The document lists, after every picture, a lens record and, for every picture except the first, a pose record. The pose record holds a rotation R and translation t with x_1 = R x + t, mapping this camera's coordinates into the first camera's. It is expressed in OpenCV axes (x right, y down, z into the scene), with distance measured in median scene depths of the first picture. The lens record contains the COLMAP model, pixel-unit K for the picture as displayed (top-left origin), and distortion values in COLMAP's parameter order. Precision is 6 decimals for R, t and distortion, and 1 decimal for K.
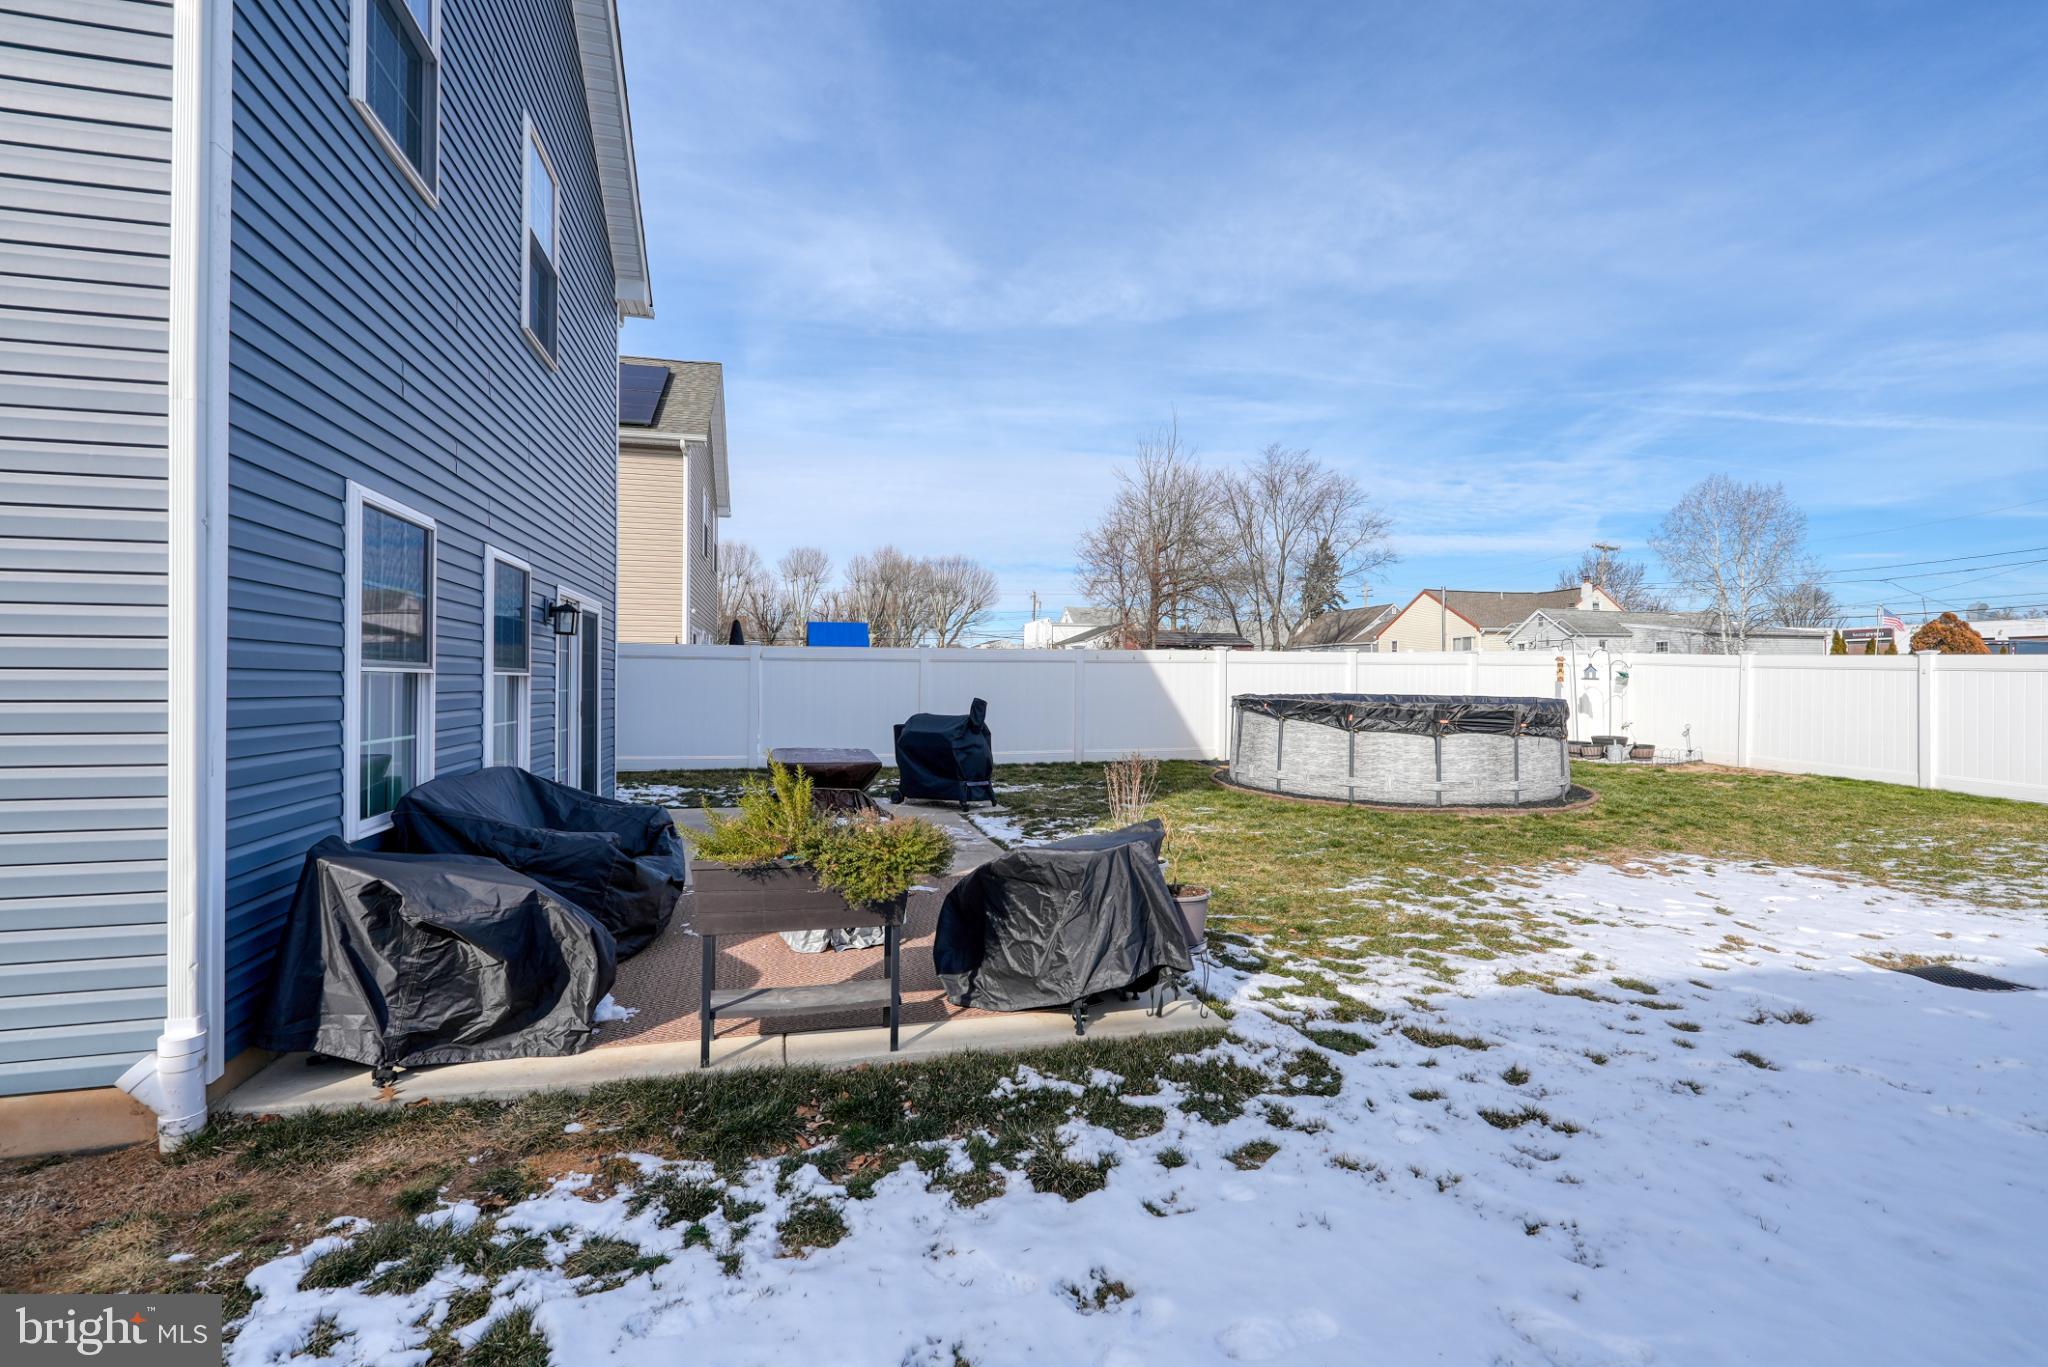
lens RADIAL K [[931.7, 0, 1023.4], [0, 931.7, 679.6], [0, 0, 1]] dist [-0.007575, 0.003242]
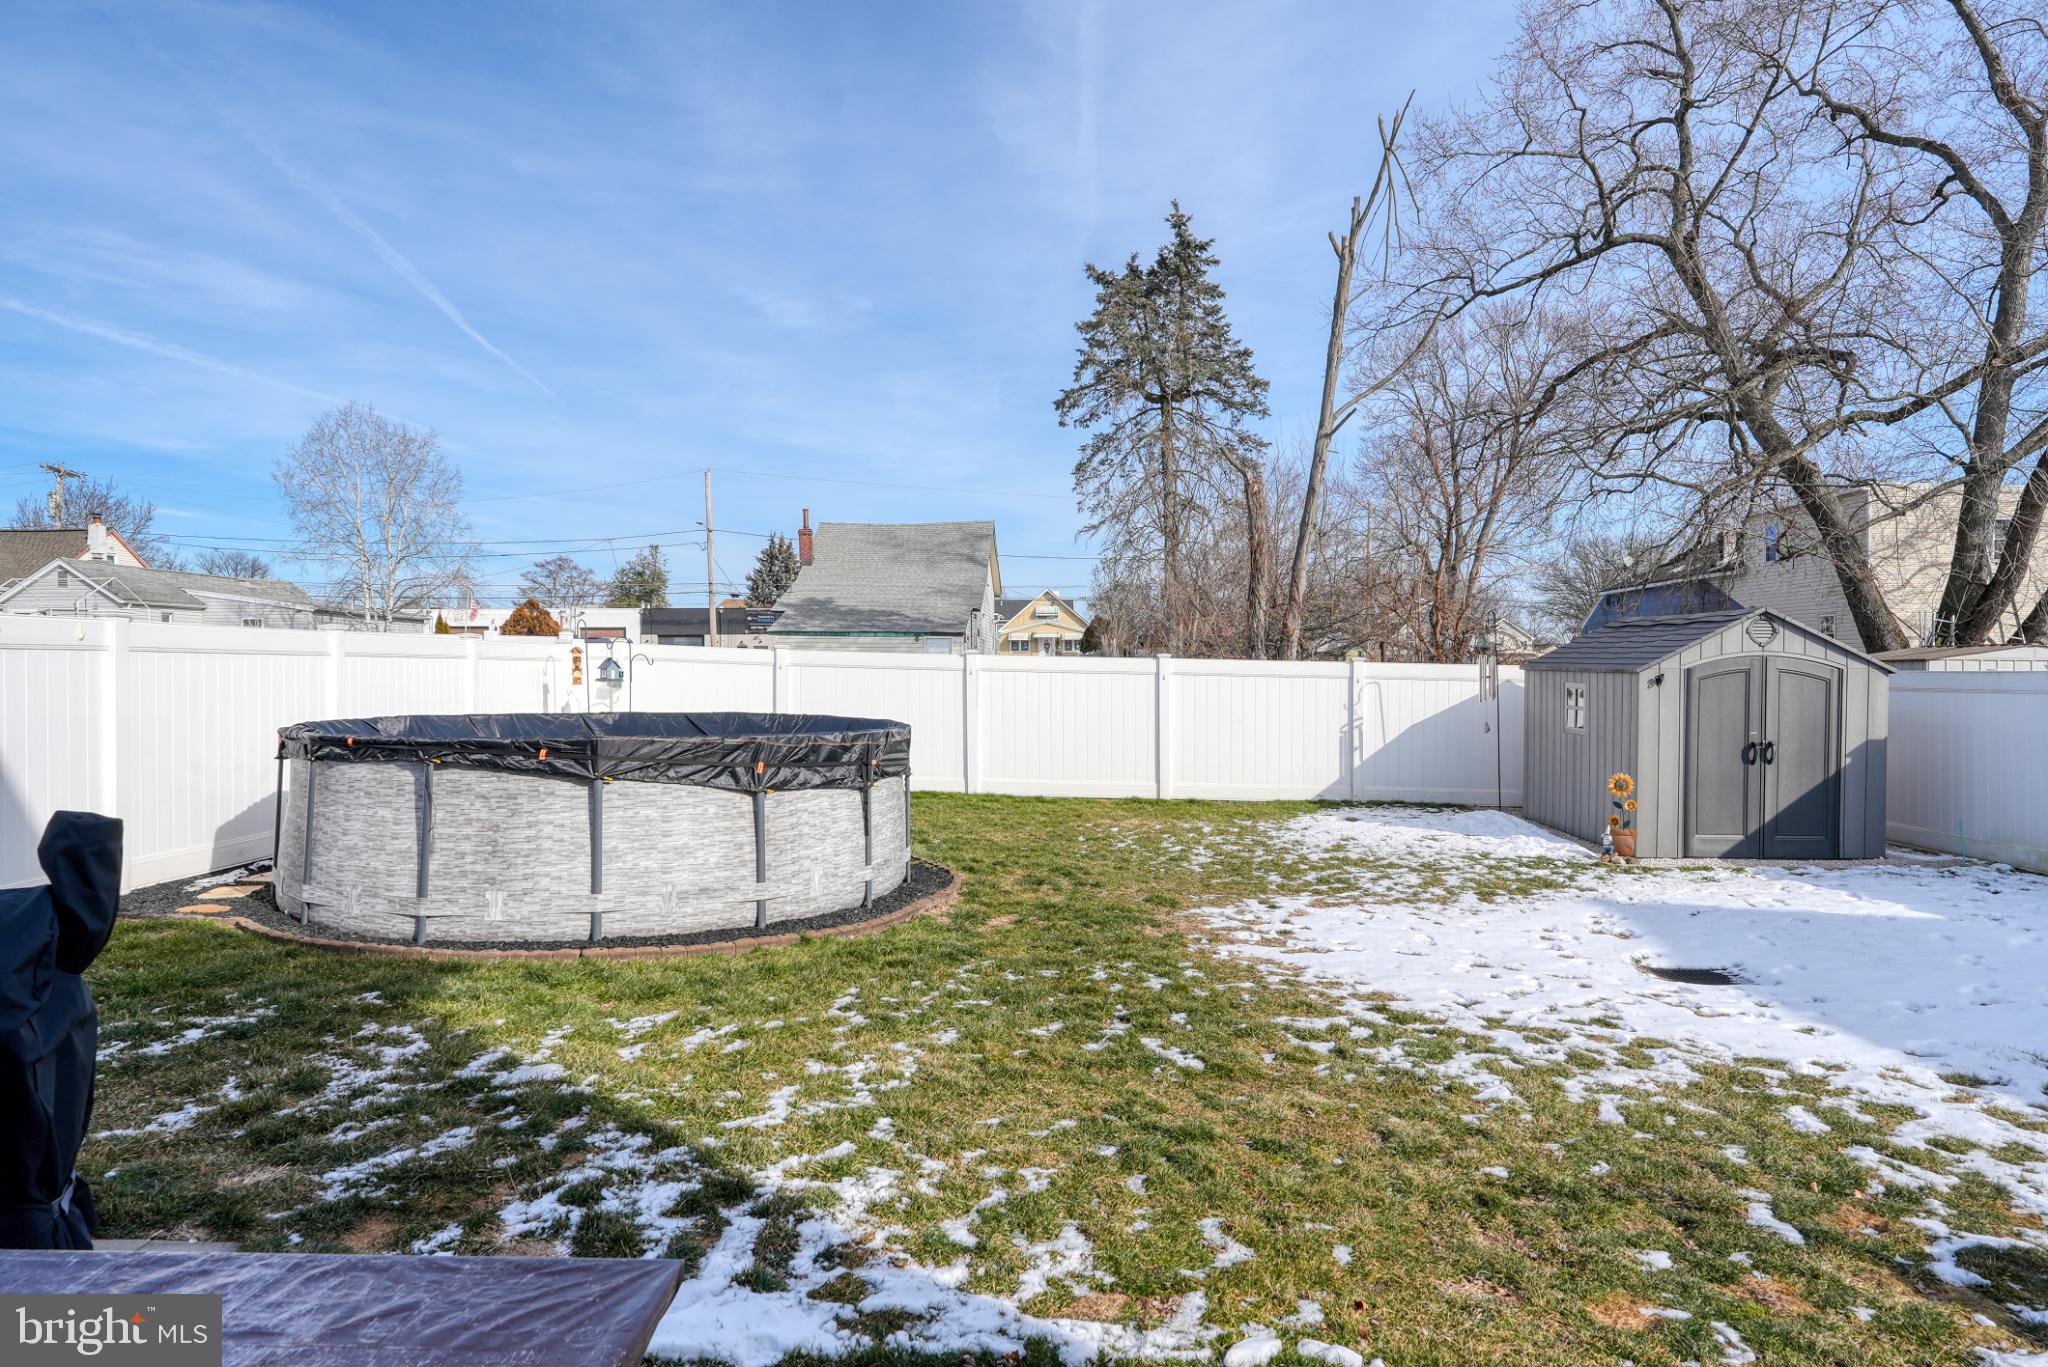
lens RADIAL K [[1239.2, 0, 1022.4], [0, 1239.2, 678.6], [0, 0, 1]] dist [-0.004054, -0.000727]
pose [[0.265315, -0.008446, 0.964125, -0.250895], [-0.000303, 0.999961, 0.008843, -0.013434], [-0.964162, -0.002638, 0.265302, 0.629102]]
